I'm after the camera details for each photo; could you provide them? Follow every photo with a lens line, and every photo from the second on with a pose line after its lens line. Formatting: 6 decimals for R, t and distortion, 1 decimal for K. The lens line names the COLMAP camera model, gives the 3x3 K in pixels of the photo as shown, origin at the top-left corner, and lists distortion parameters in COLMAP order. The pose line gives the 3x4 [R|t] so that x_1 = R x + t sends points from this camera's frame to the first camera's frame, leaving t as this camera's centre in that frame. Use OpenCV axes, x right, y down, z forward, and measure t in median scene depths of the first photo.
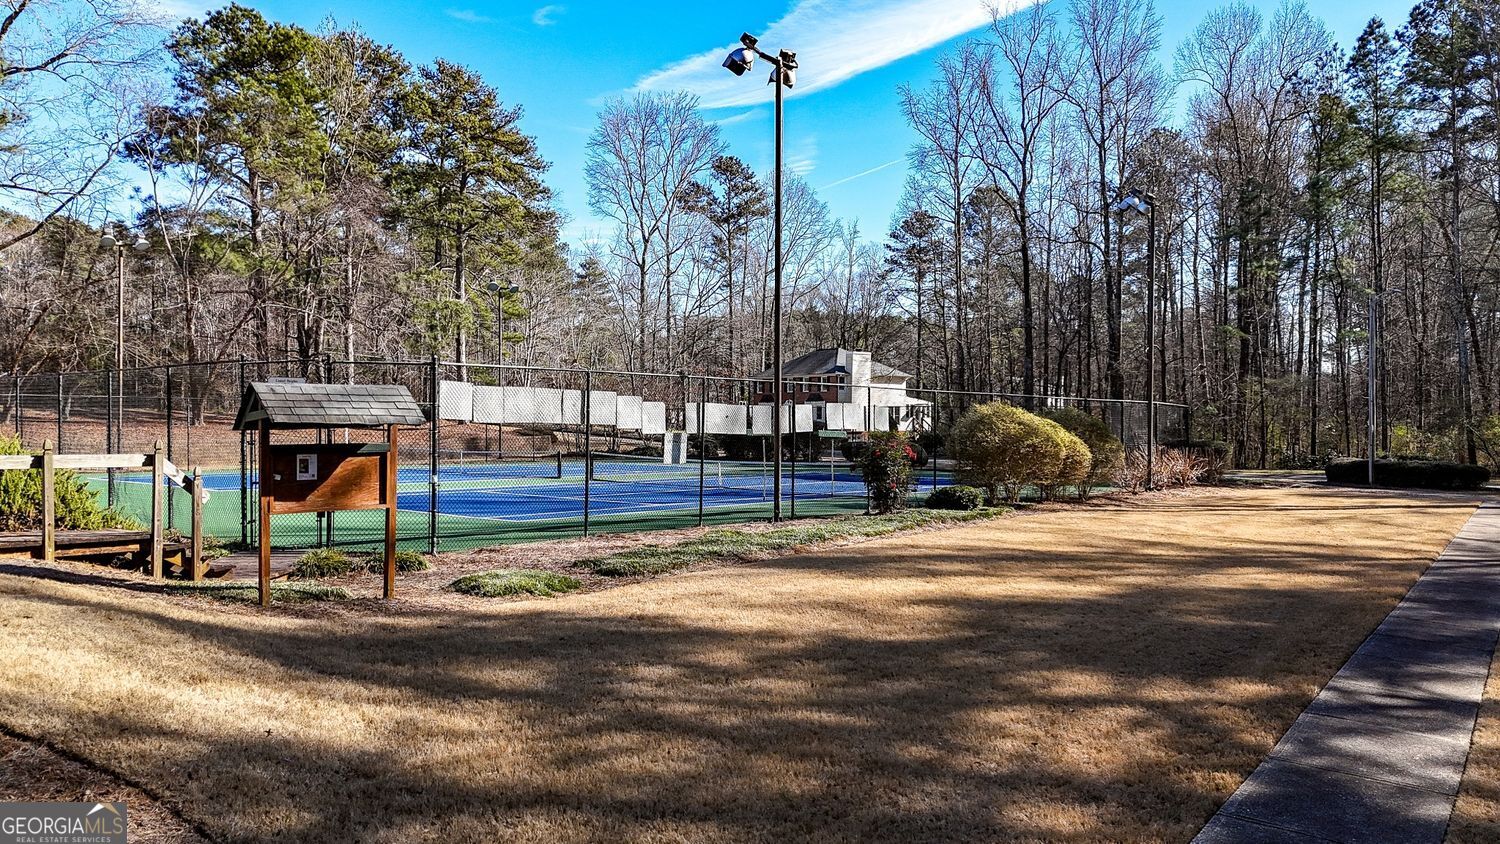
lens RADIAL K [[1090.8, 0, 750.0], [0, 1090.8, 422.0], [0, 0, 1]] dist [0.088361, -0.082747]
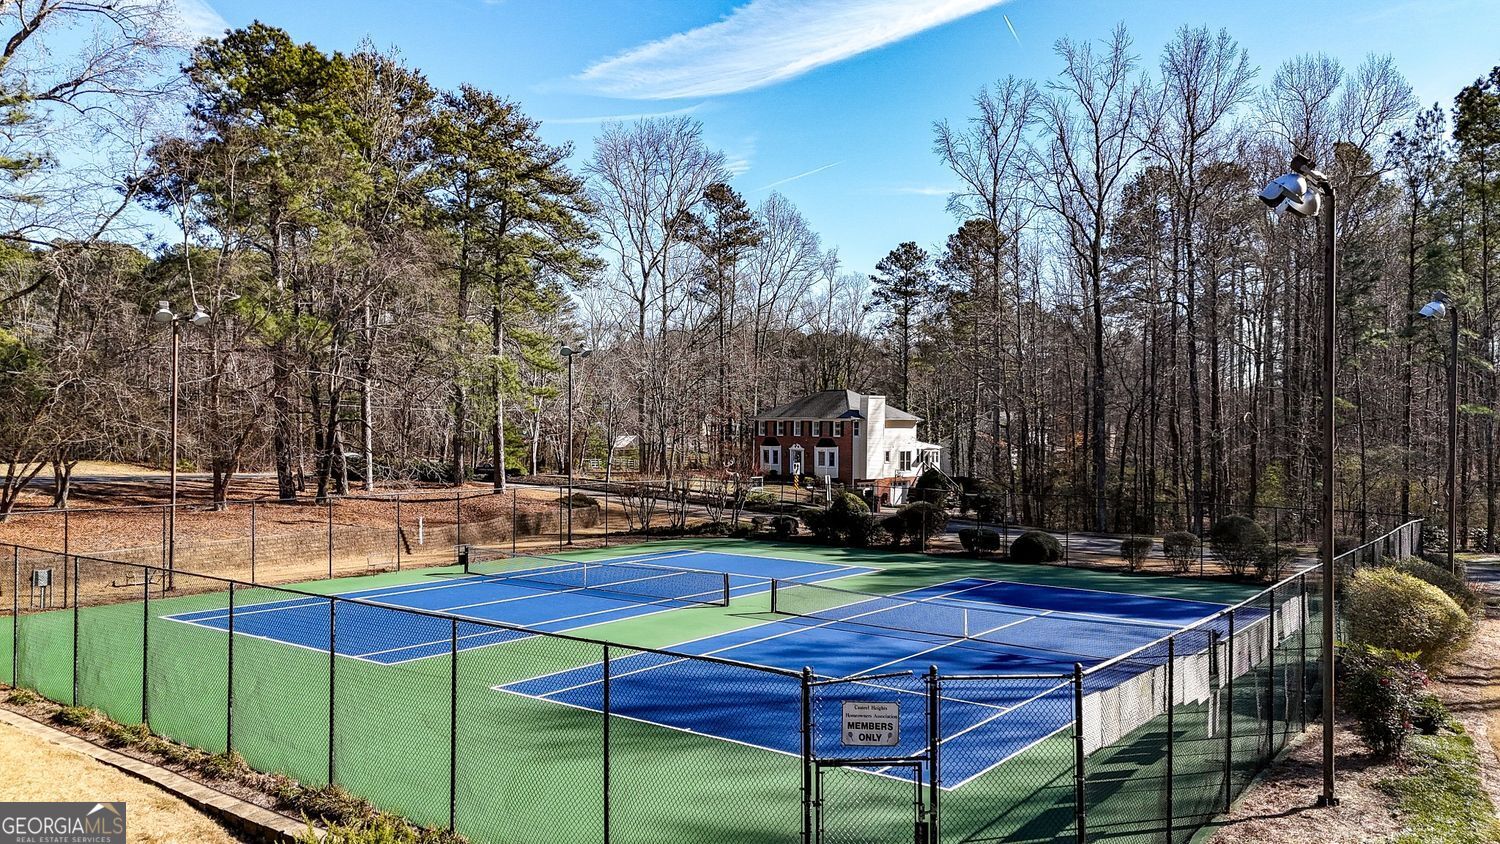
lens RADIAL K [[1090.8, 0, 750.0], [0, 1090.8, 422.0], [0, 0, 1]] dist [0.088361, -0.082747]
pose [[0.995892, 0.004222, 0.090456, -0.109354], [-0.003667, 0.999973, -0.006307, -0.040458], [-0.090480, 0.005950, 0.995880, 0.069051]]
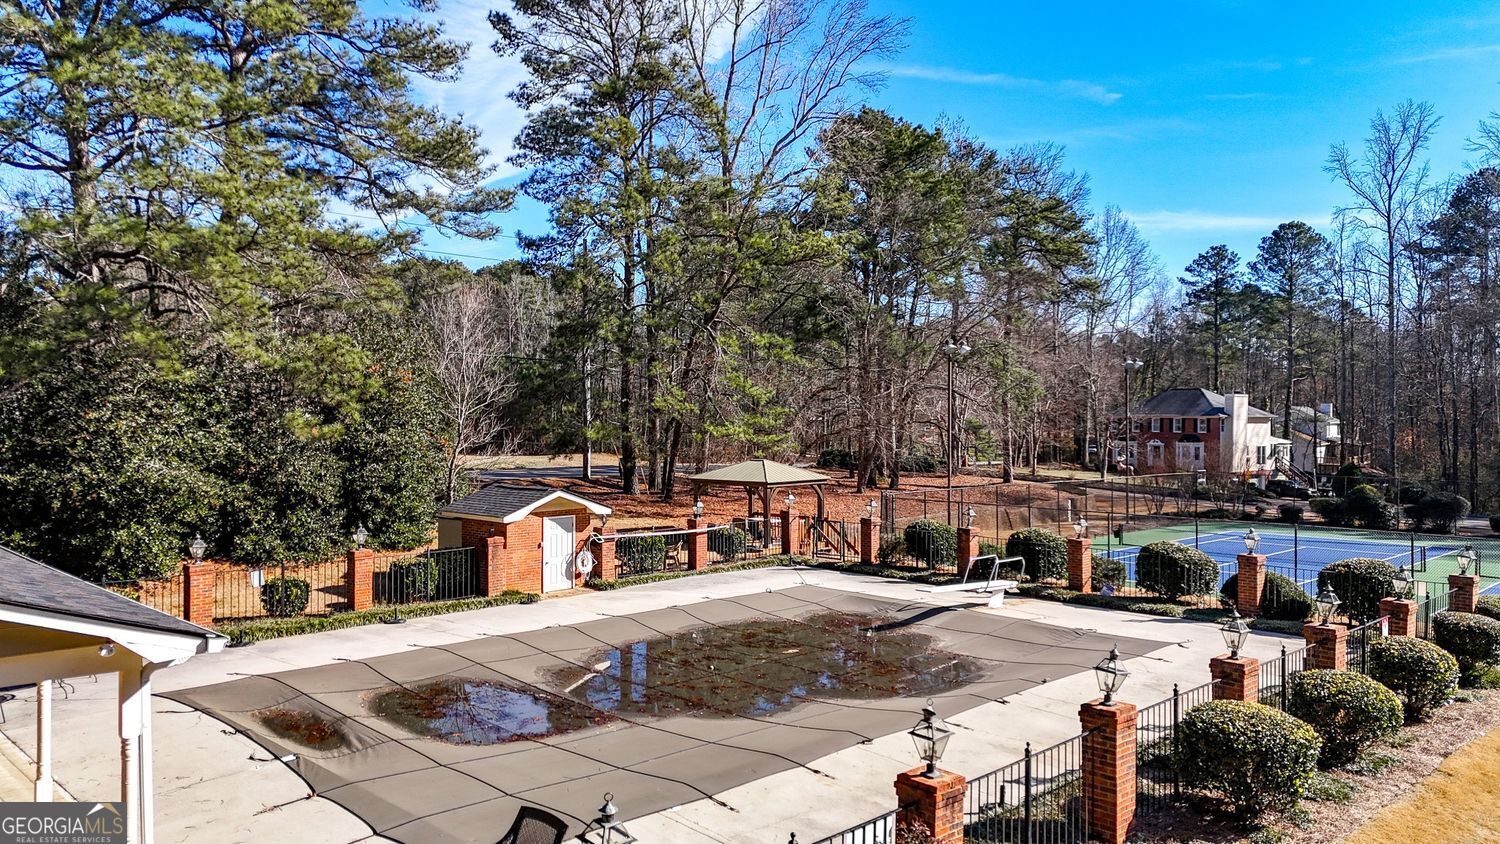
lens RADIAL K [[1090.8, 0, 750.0], [0, 1090.8, 422.0], [0, 0, 1]] dist [0.088361, -0.082747]
pose [[0.999534, -0.001248, -0.030502, -0.381006], [0.001307, 0.999997, 0.001929, -0.047418], [0.030499, -0.001968, 0.999533, -0.065143]]
